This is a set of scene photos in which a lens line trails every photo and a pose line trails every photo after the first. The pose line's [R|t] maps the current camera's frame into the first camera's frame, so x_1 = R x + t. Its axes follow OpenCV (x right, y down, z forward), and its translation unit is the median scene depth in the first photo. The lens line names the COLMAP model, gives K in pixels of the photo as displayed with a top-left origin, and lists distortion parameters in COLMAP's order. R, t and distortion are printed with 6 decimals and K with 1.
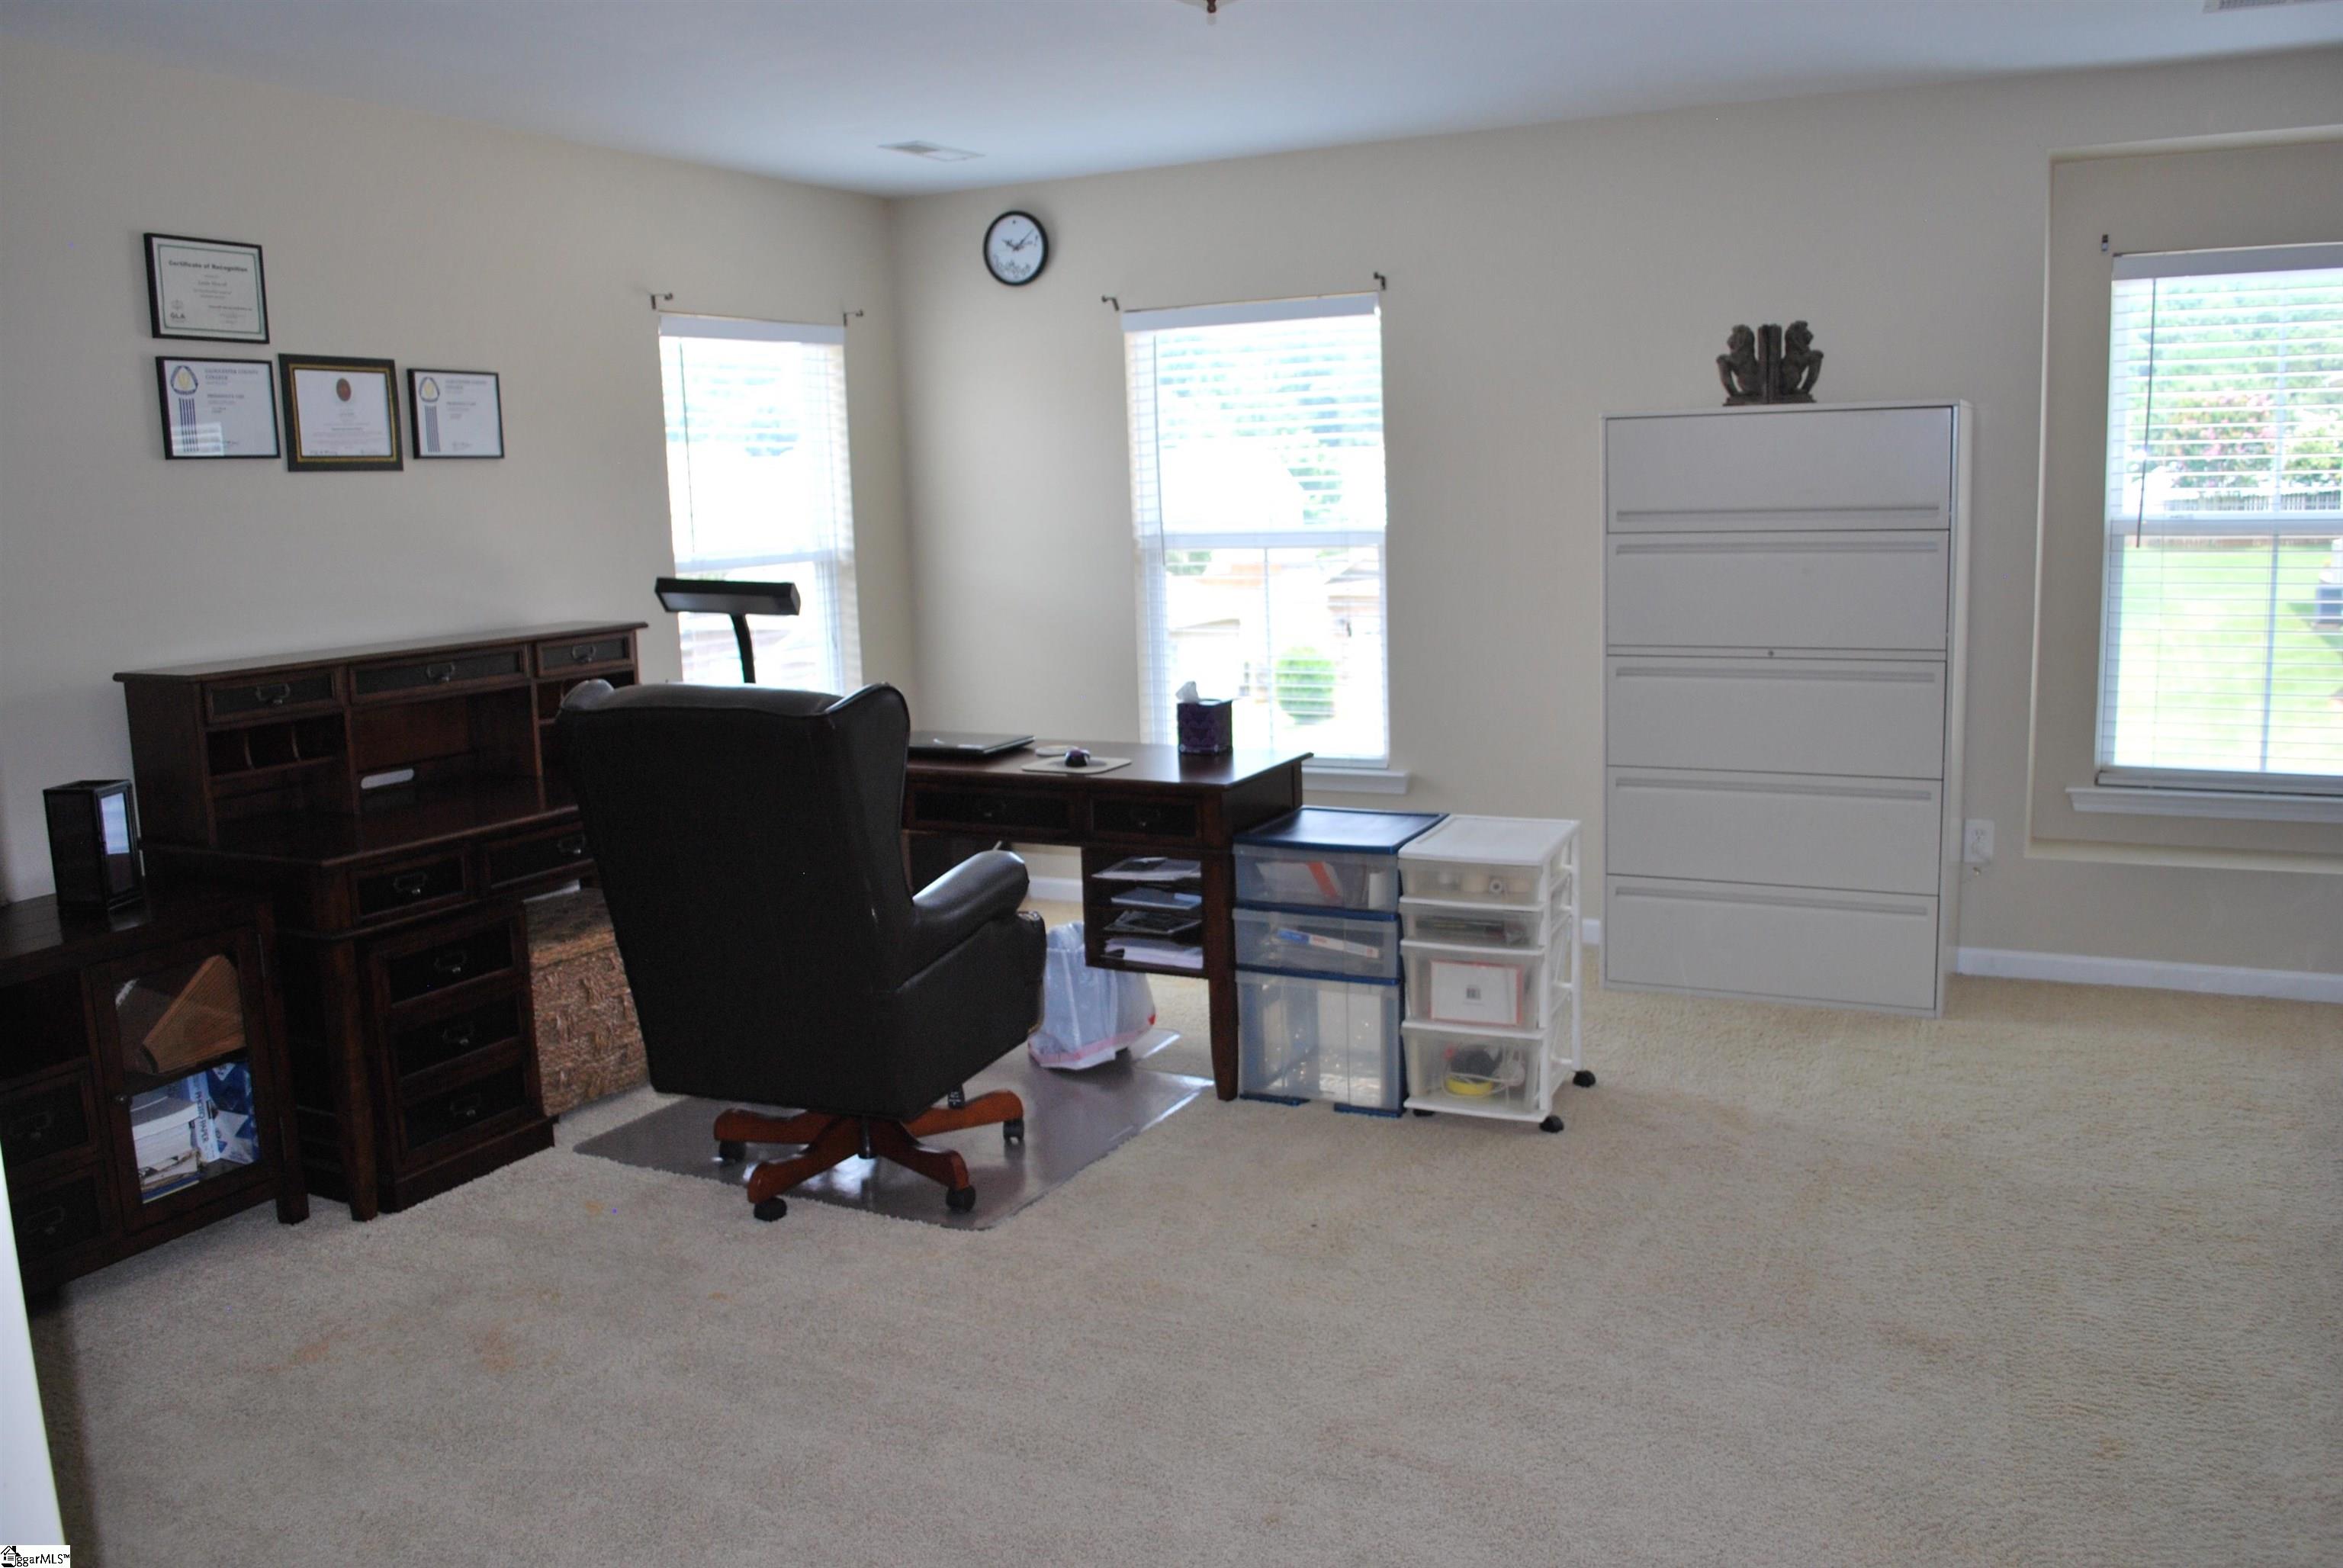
lens RADIAL K [[1870.5, 0, 1171.5], [0, 1870.5, 784.0], [0, 0, 1]] dist [-0.032058, 0.003225]
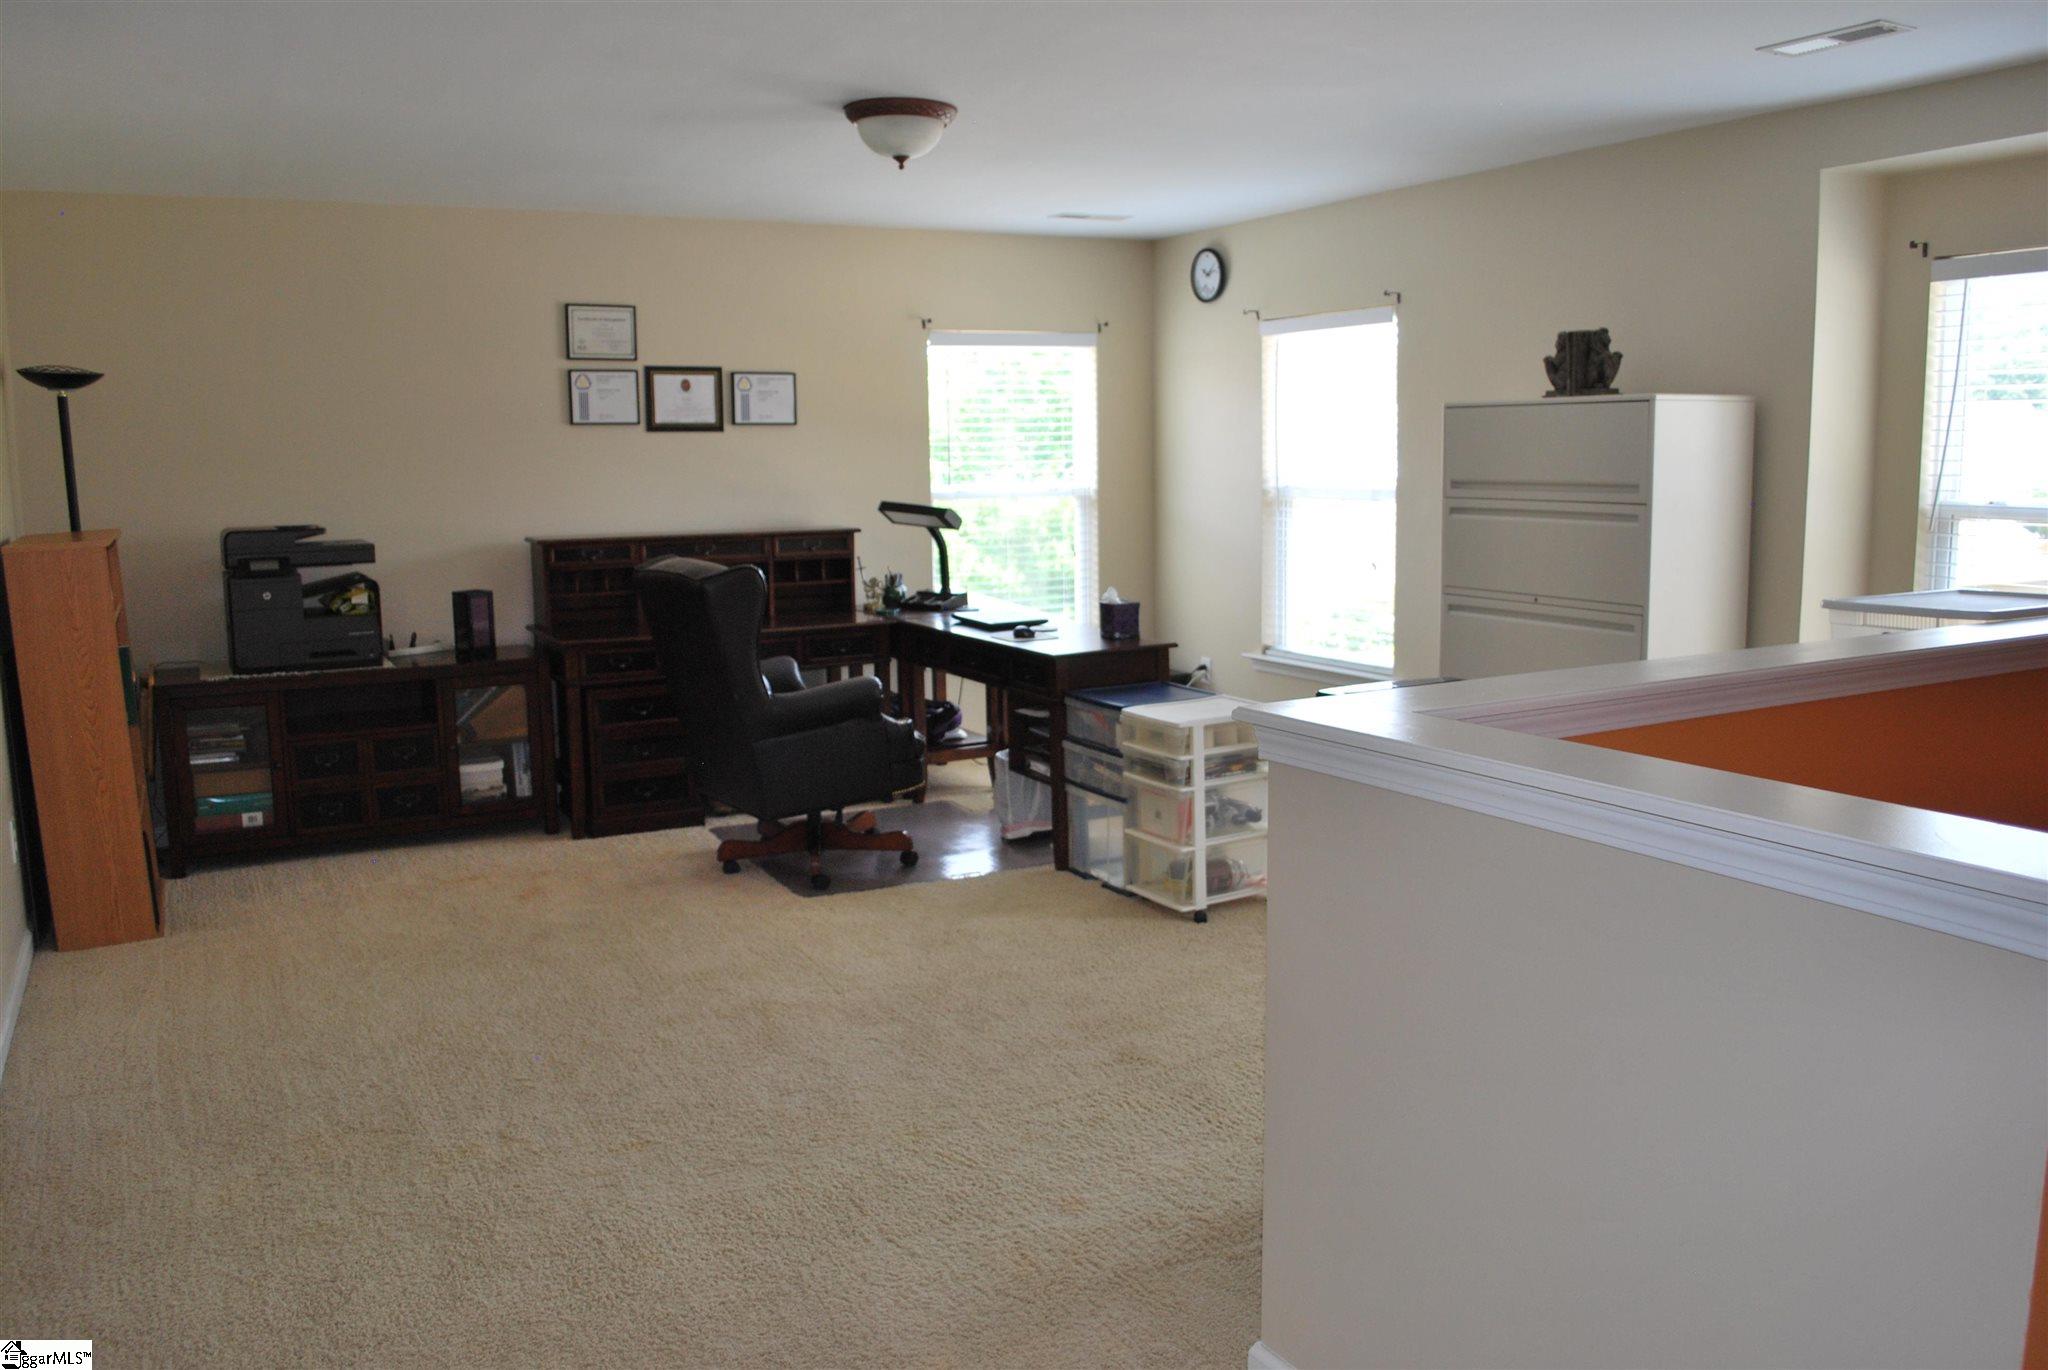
lens RADIAL K [[1606.3, 0, 1024.0], [0, 1606.3, 685.0], [0, 0, 1]] dist [-0.009041, 0.009507]
pose [[0.823823, 0.105538, -0.556935, 0.668643], [-0.105579, 0.993891, 0.032167, -0.013260], [0.556927, 0.032301, 0.829933, -0.067636]]
